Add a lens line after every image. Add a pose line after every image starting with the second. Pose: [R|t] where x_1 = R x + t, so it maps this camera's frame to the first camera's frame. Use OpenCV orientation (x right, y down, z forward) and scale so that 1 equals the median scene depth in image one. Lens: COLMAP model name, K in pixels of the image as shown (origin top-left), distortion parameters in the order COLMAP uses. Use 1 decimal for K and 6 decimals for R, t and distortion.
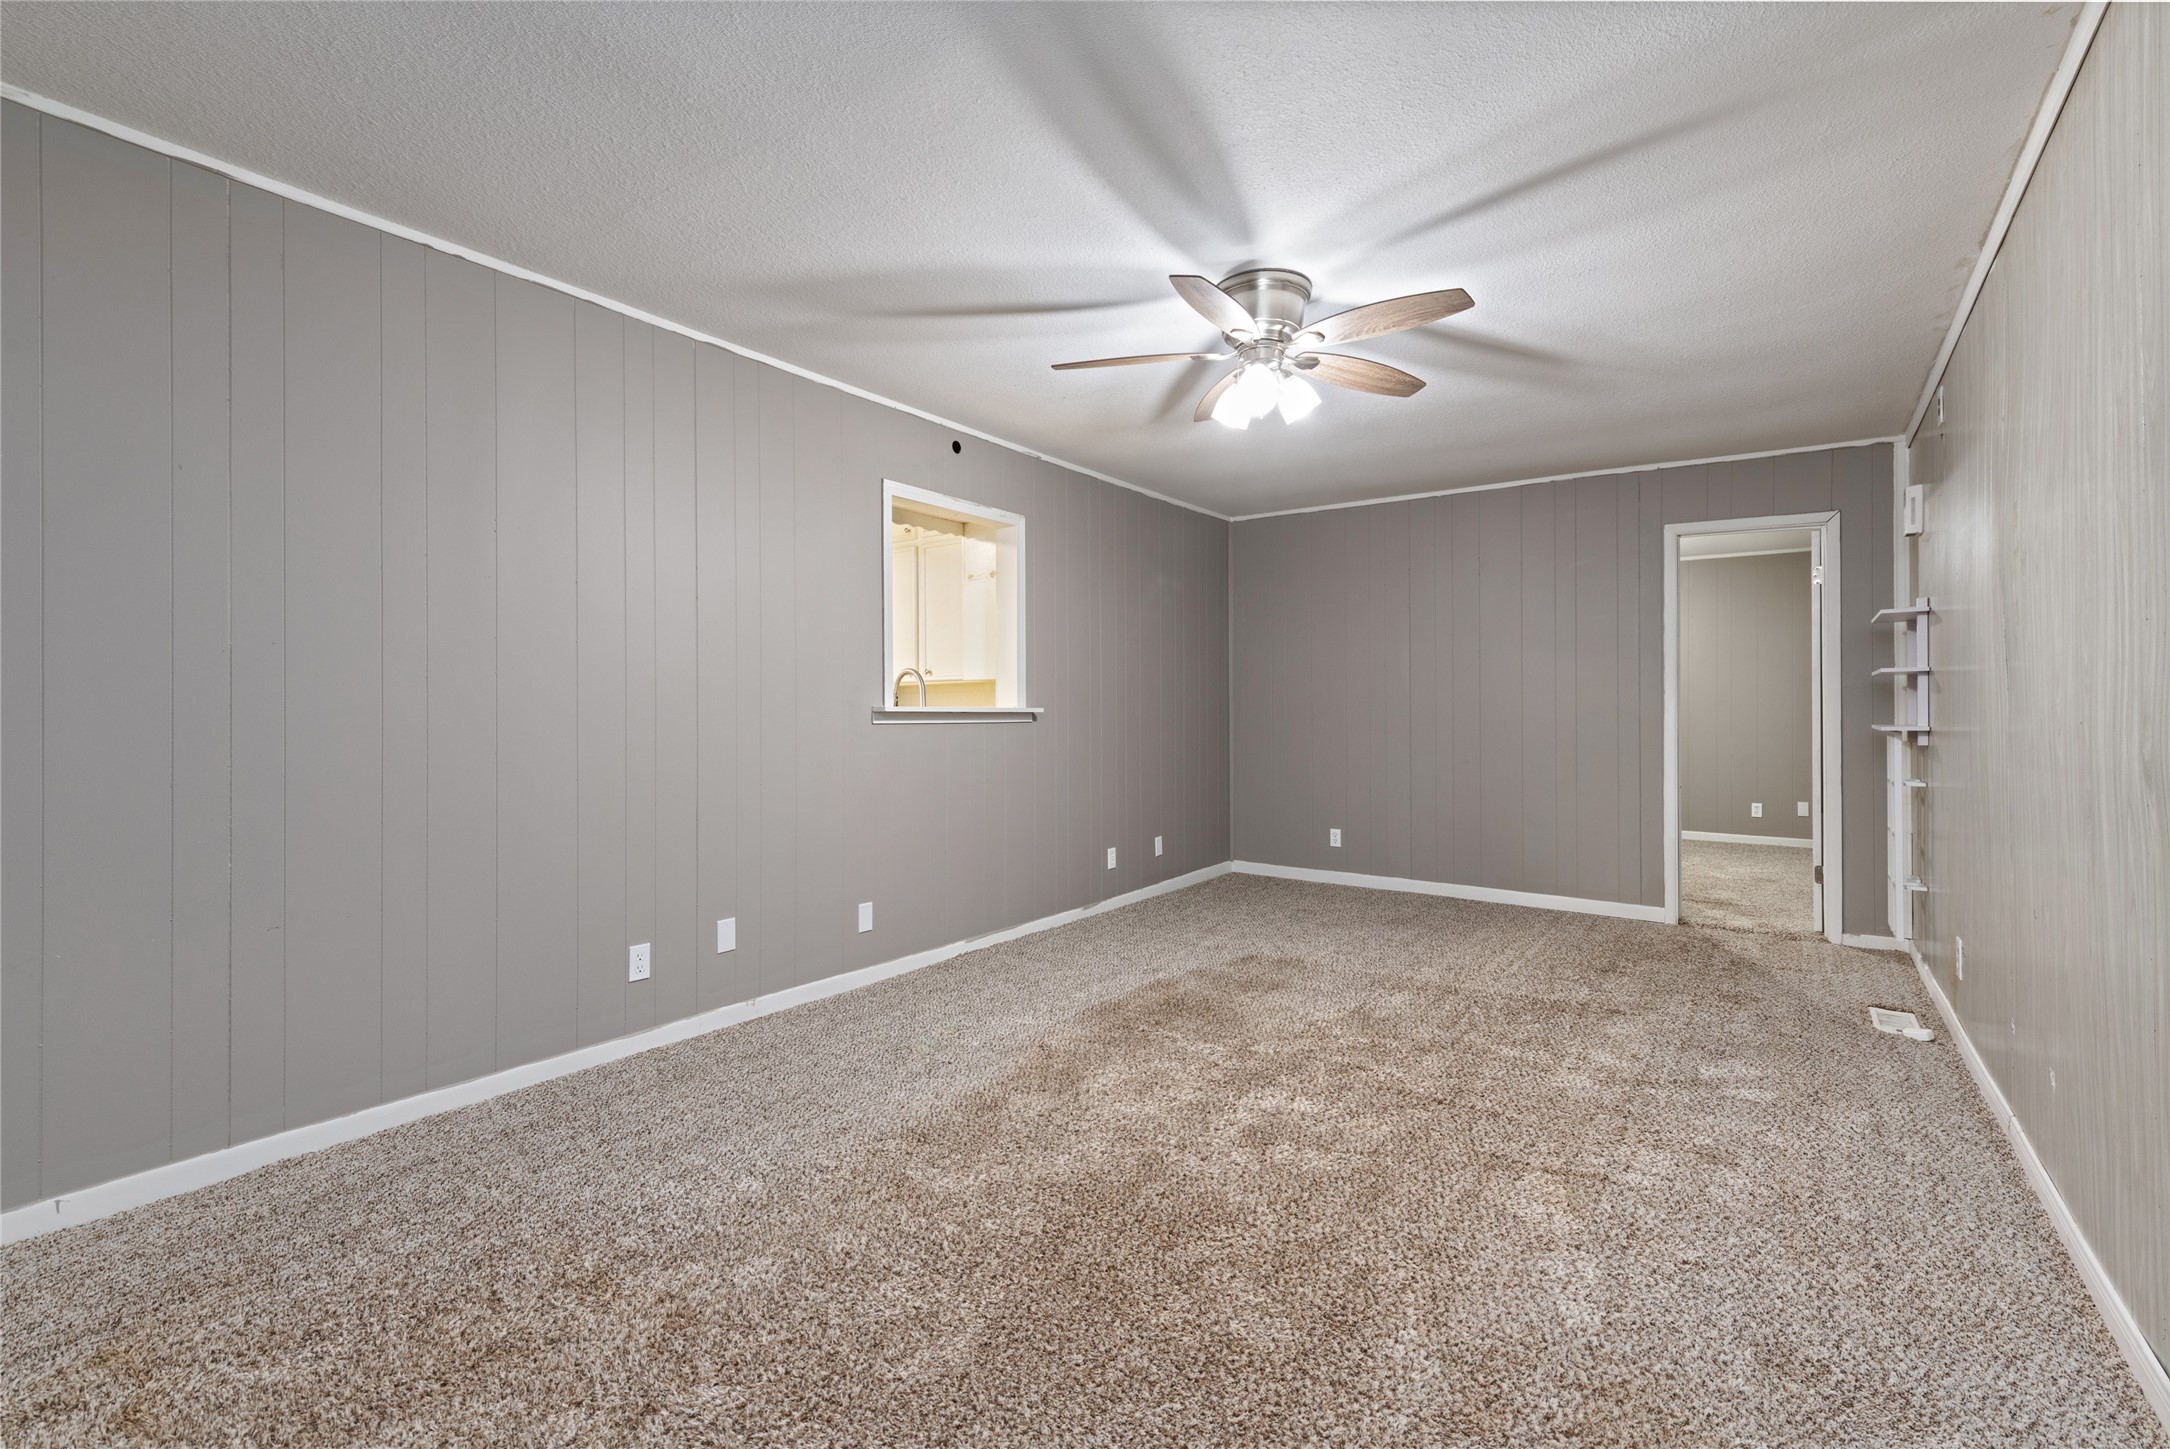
lens RADIAL K [[959.3, 0, 1107.1], [0, 959.3, 708.8], [0, 0, 1]] dist [0.019983, -0.005772]
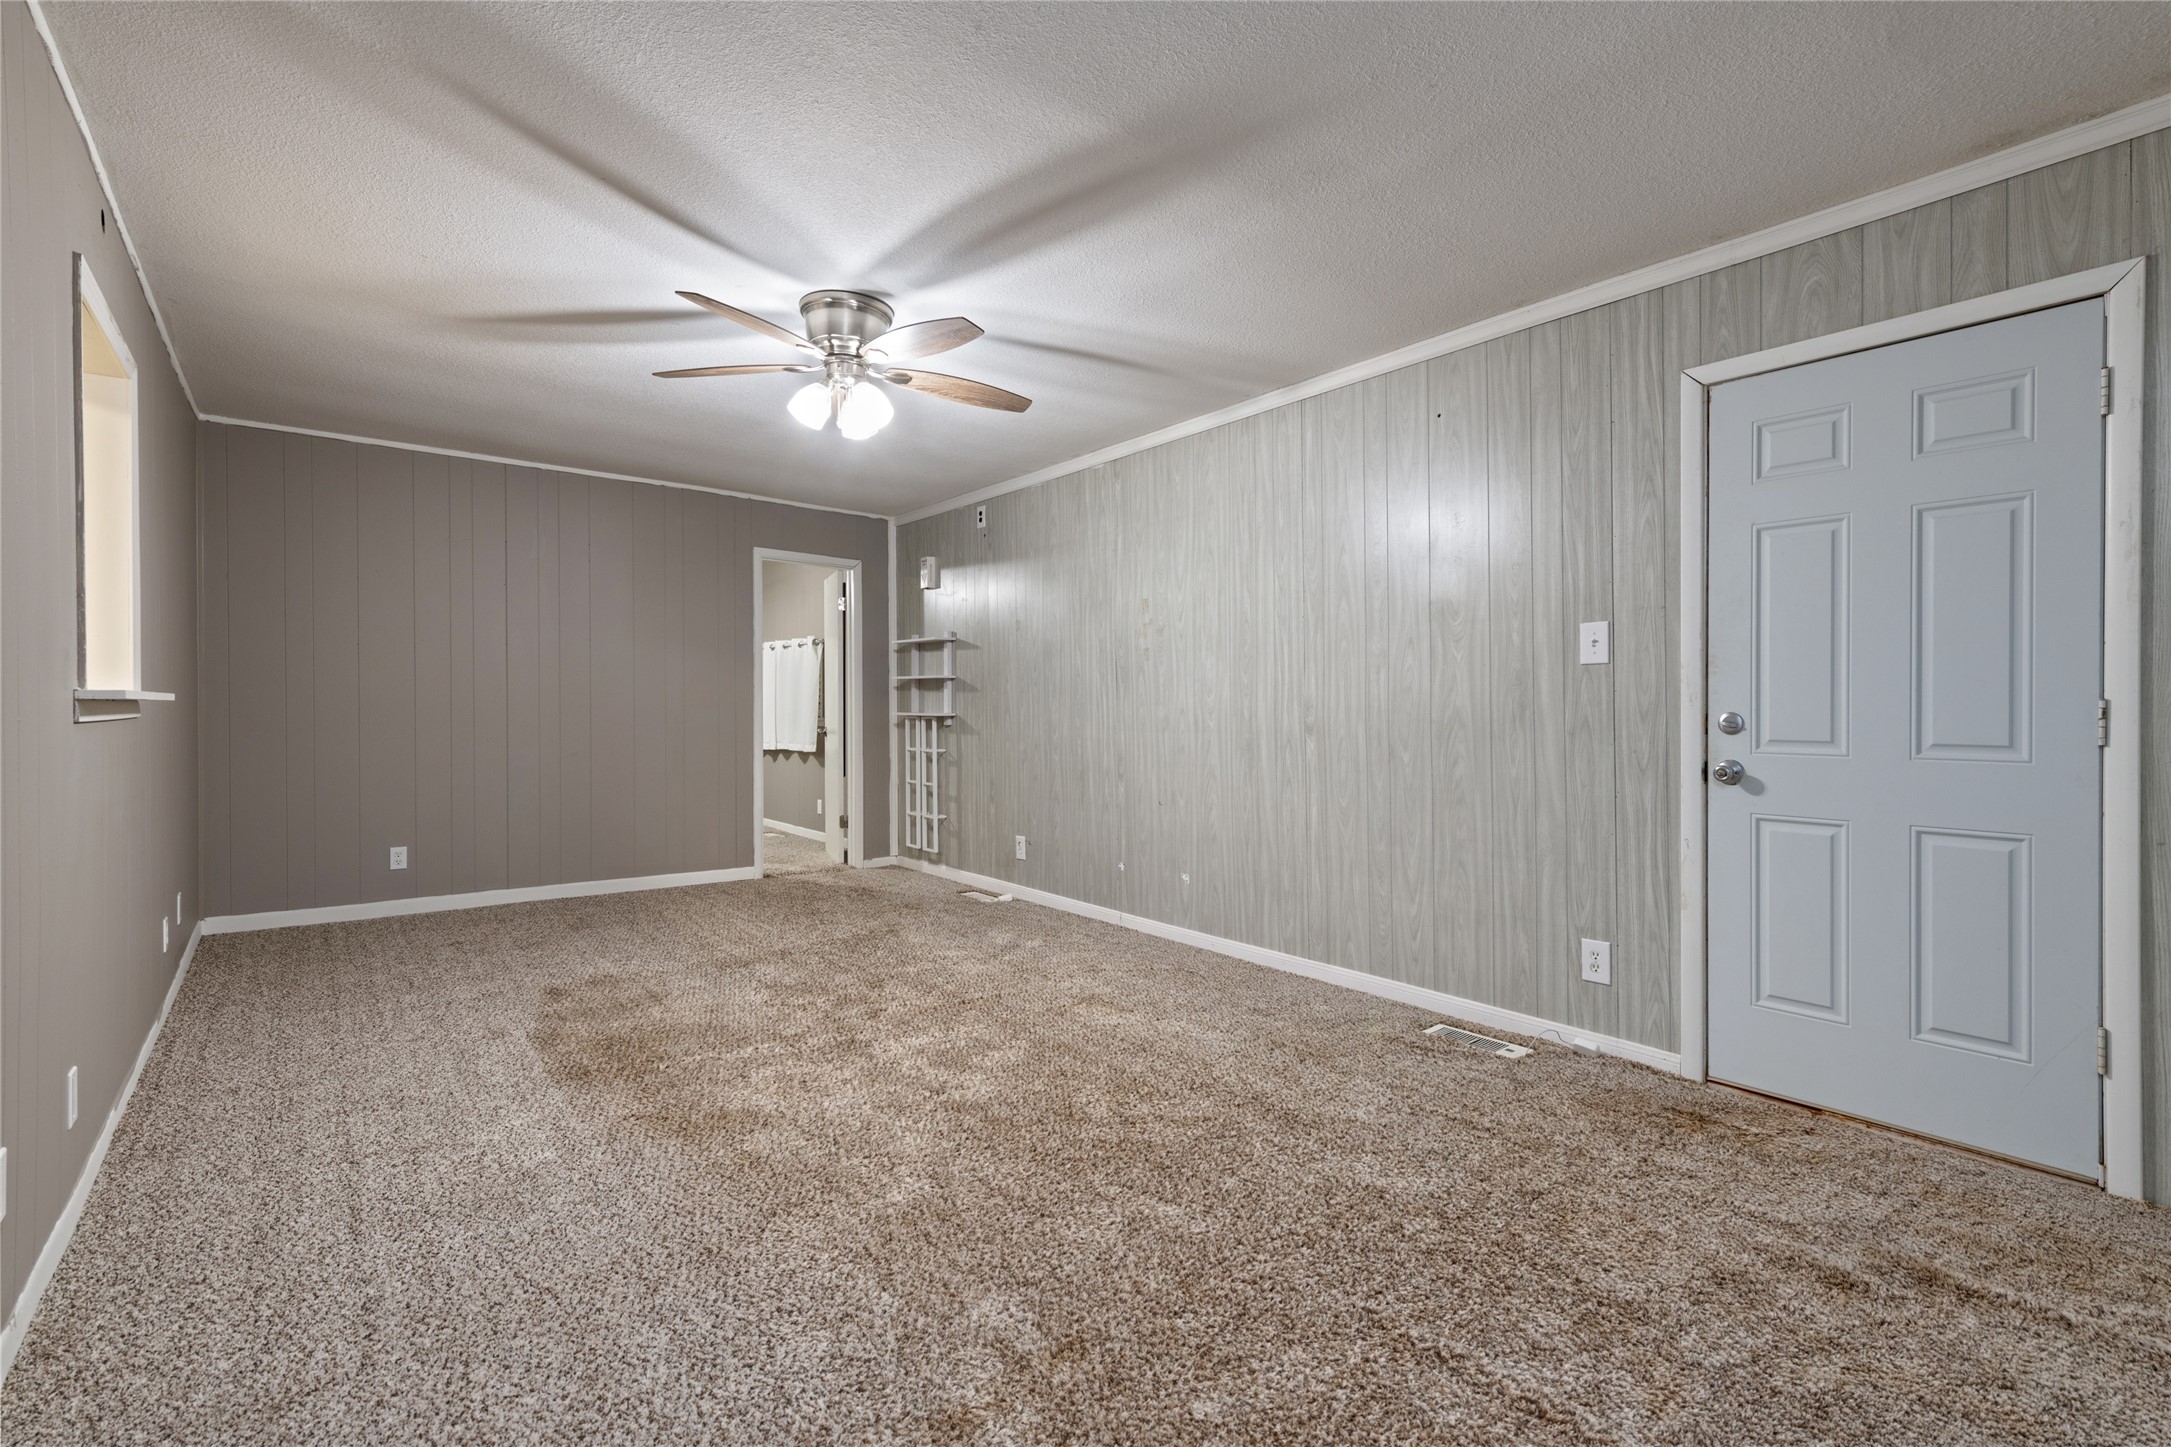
lens RADIAL K [[959.7, 0, 1103.0], [0, 959.7, 711.6], [0, 0, 1]] dist [0.019983, -0.005772]
pose [[0.285444, -0.004732, 0.958384, -0.570162], [-0.005505, 0.999963, 0.006577, 0.004003], [-0.958380, -0.007154, 0.285407, 0.307429]]
